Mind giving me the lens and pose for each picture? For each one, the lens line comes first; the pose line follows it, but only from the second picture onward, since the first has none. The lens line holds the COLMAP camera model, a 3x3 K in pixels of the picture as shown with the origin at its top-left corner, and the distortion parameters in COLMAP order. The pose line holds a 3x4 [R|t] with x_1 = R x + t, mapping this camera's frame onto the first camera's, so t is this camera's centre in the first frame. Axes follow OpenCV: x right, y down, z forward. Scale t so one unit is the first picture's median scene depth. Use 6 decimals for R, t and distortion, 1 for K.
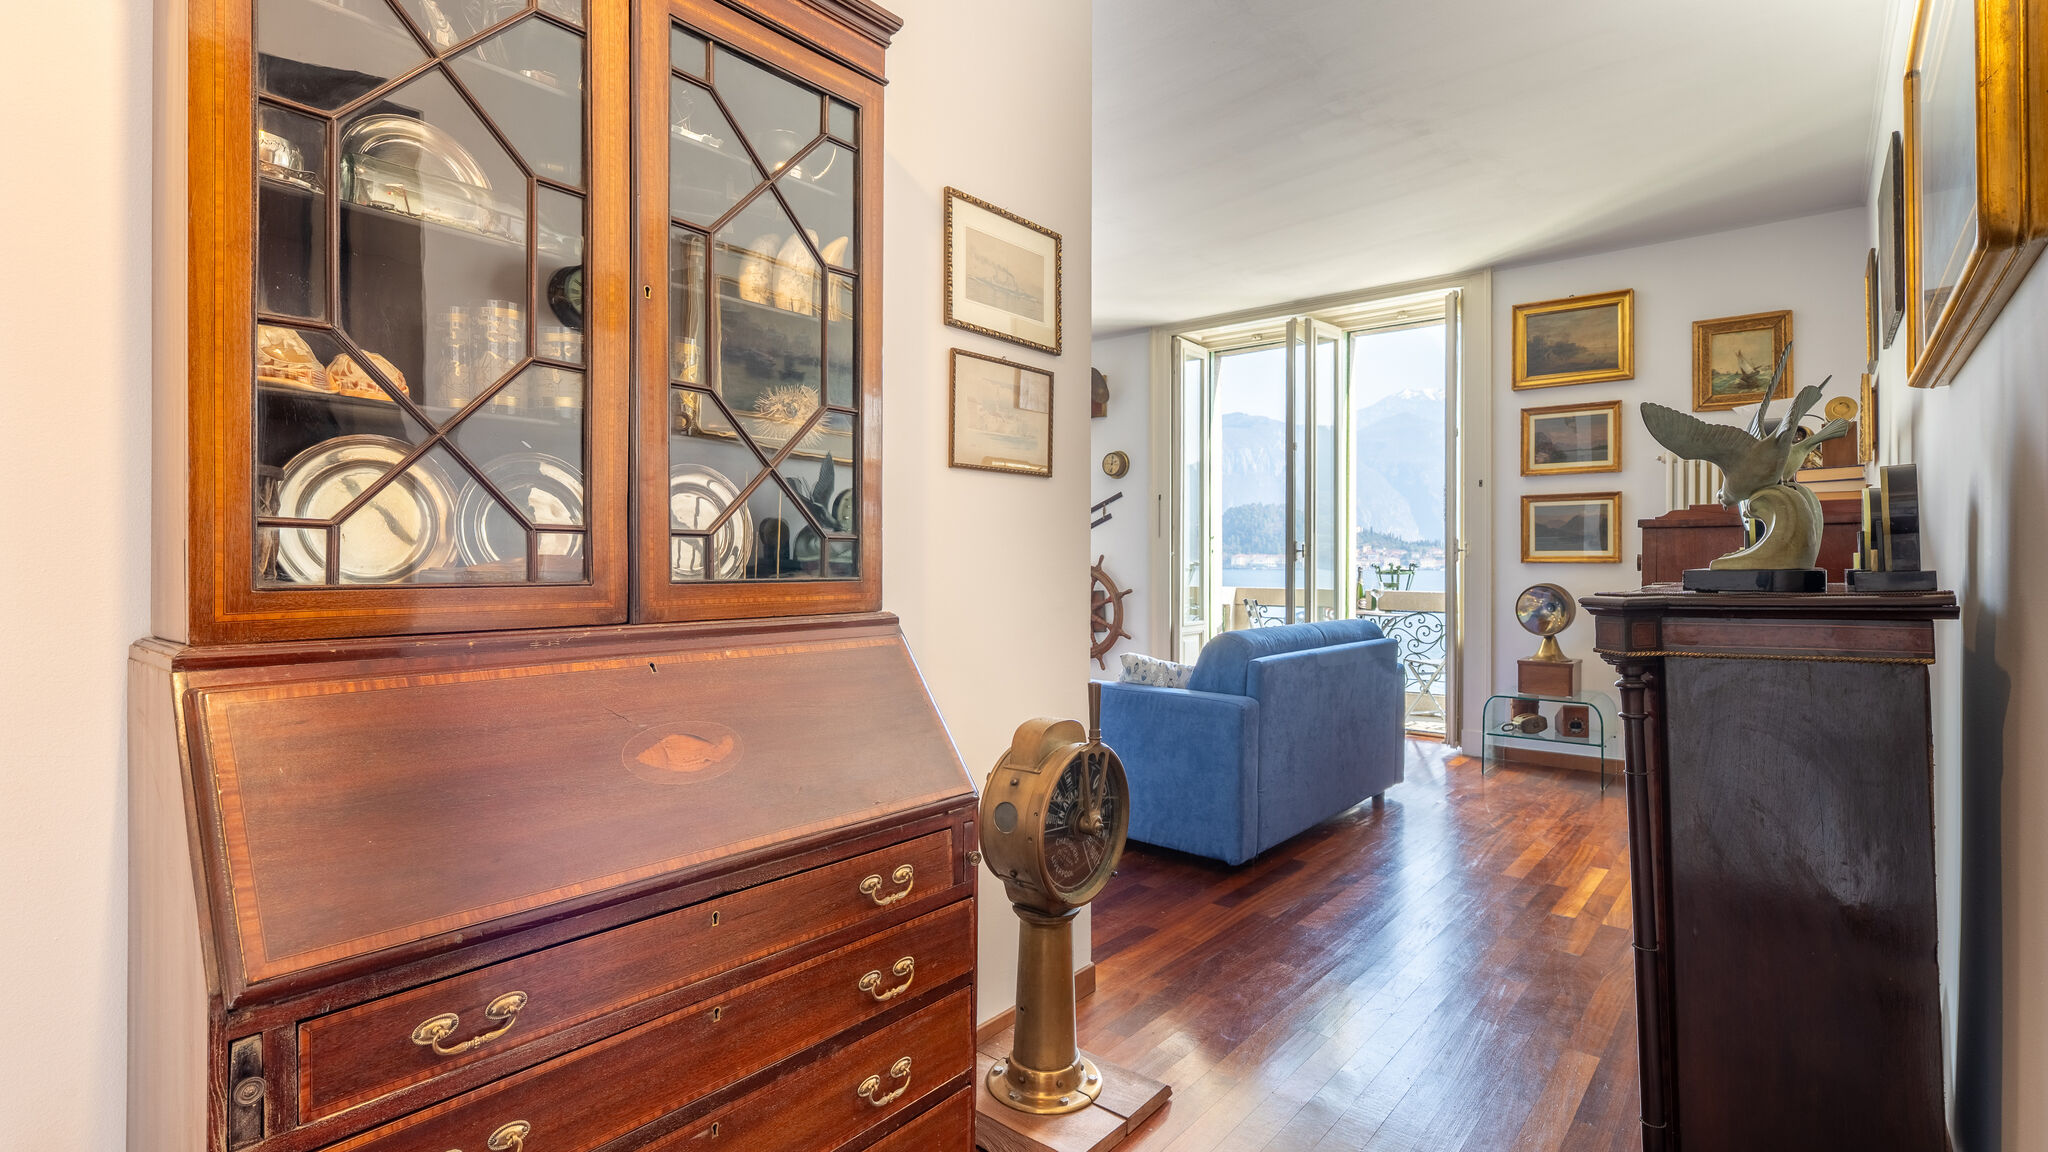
lens RADIAL K [[938.0, 0, 1043.7], [0, 938.0, 545.4], [0, 0, 1]] dist [-0.004899, 0.001669]
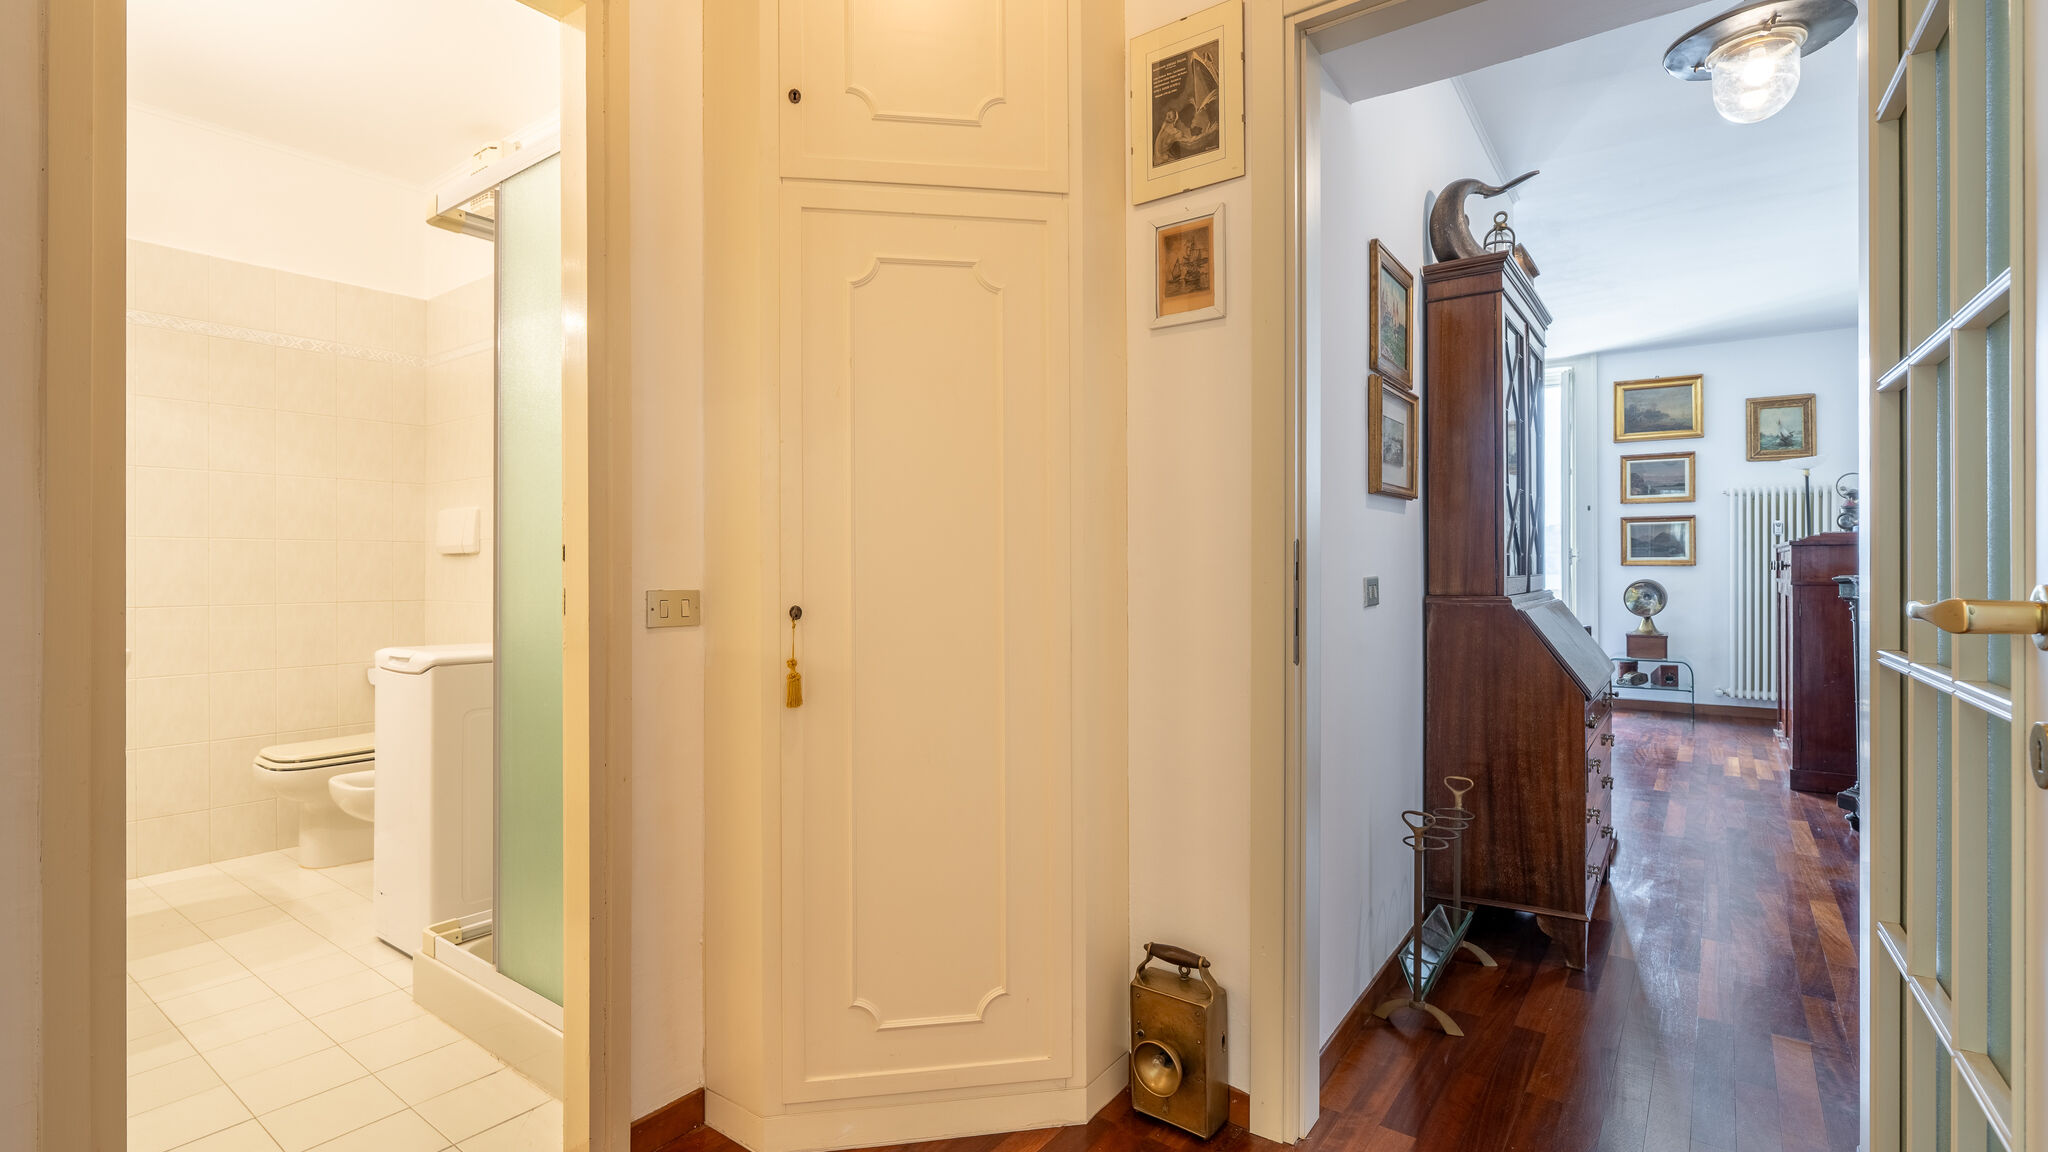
lens RADIAL K [[938.0, 0, 1028.6], [0, 938.0, 549.6], [0, 0, 1]] dist [-0.004899, 0.001669]
pose [[0.997514, -0.003212, 0.070389, -0.475777], [0.003177, 0.999995, 0.000601, -0.008768], [-0.070390, -0.000376, 0.997519, -0.338621]]
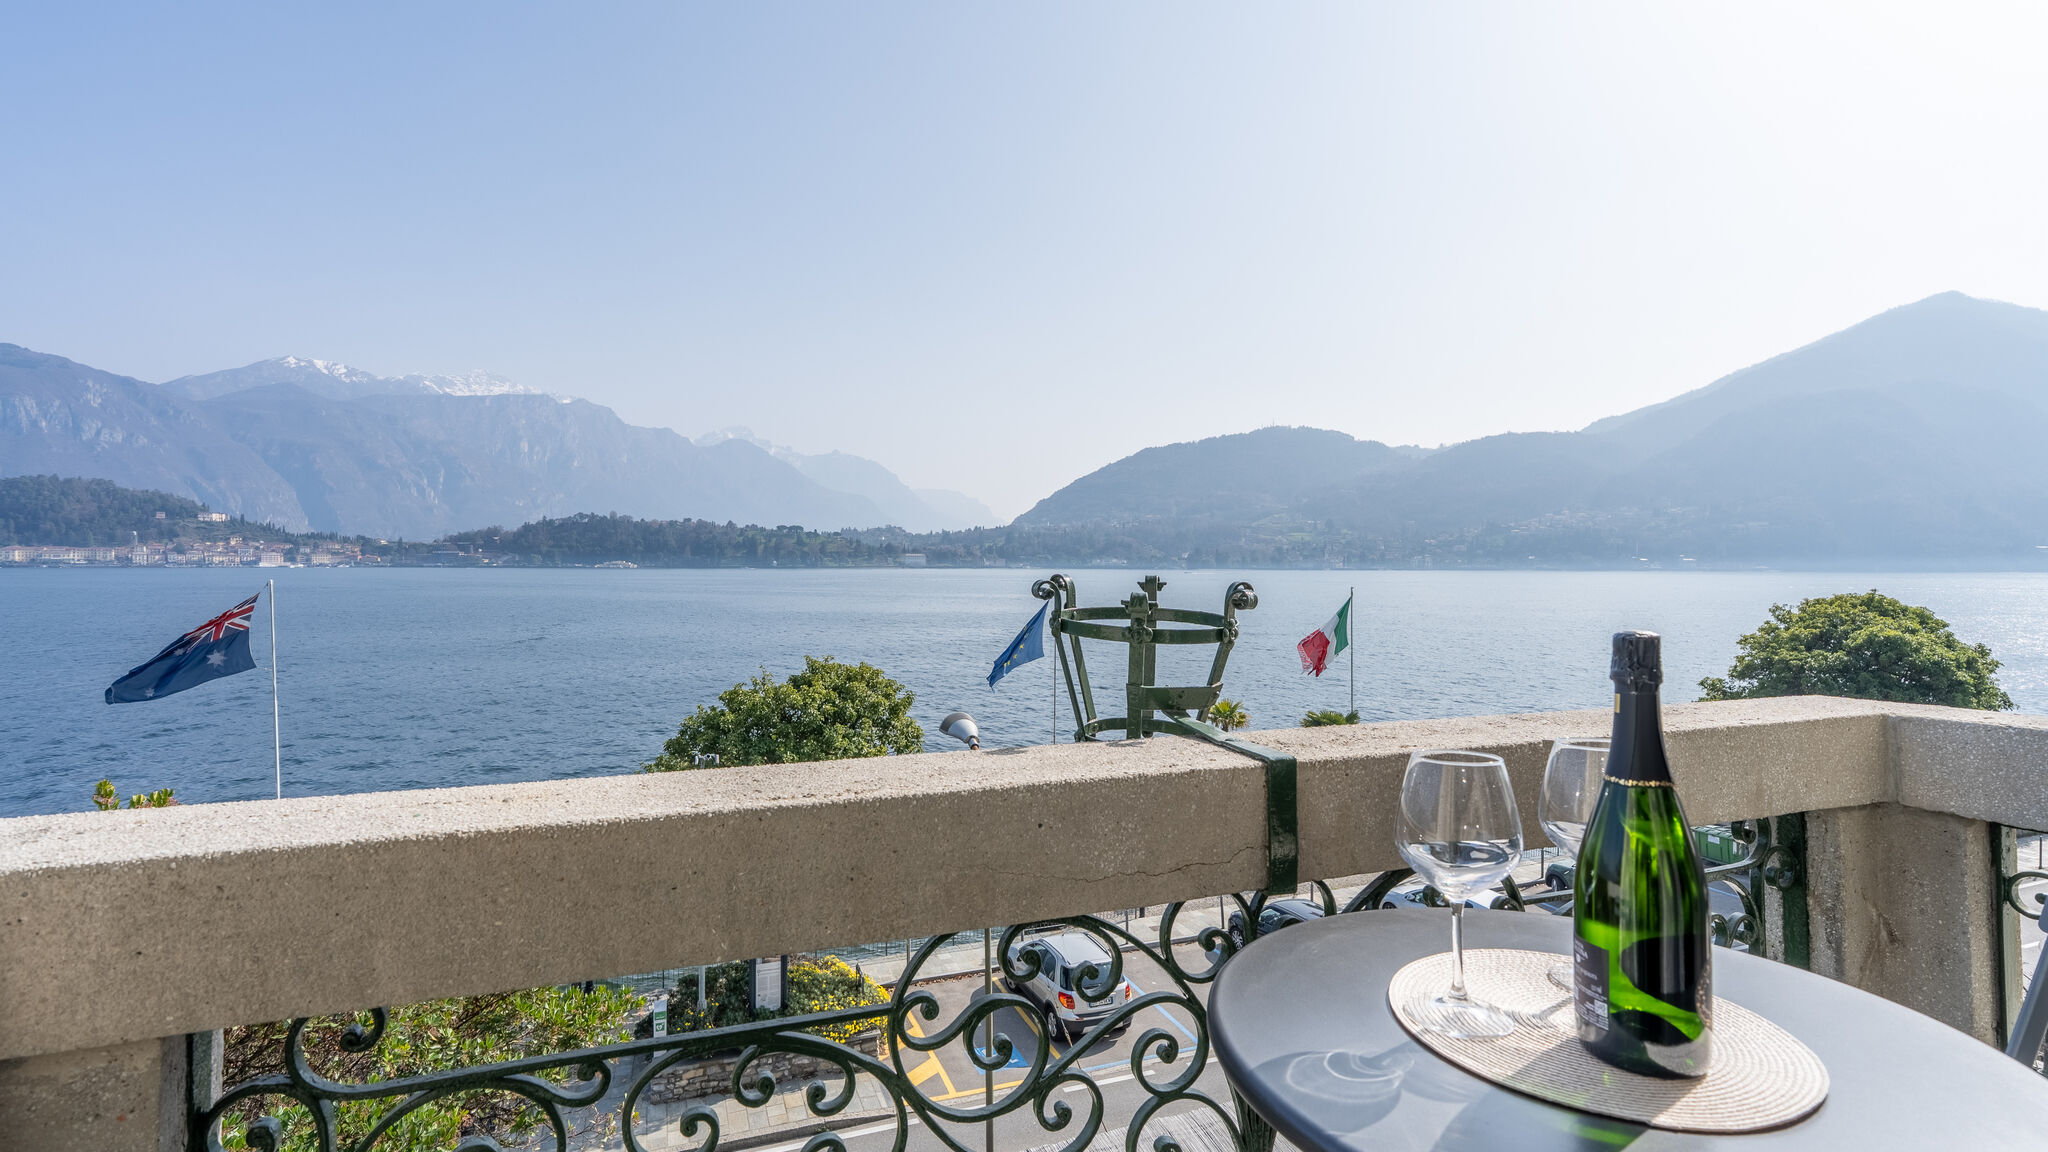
lens RADIAL K [[938.0, 0, 1010.2], [0, 938.0, 582.4], [0, 0, 1]] dist [-0.004899, 0.001669]
pose [[0.521296, -0.020061, 0.853140, 0.254682], [-0.017266, 0.999271, 0.034047, 0.013690], [-0.853201, -0.032479, 0.520570, 1.285005]]
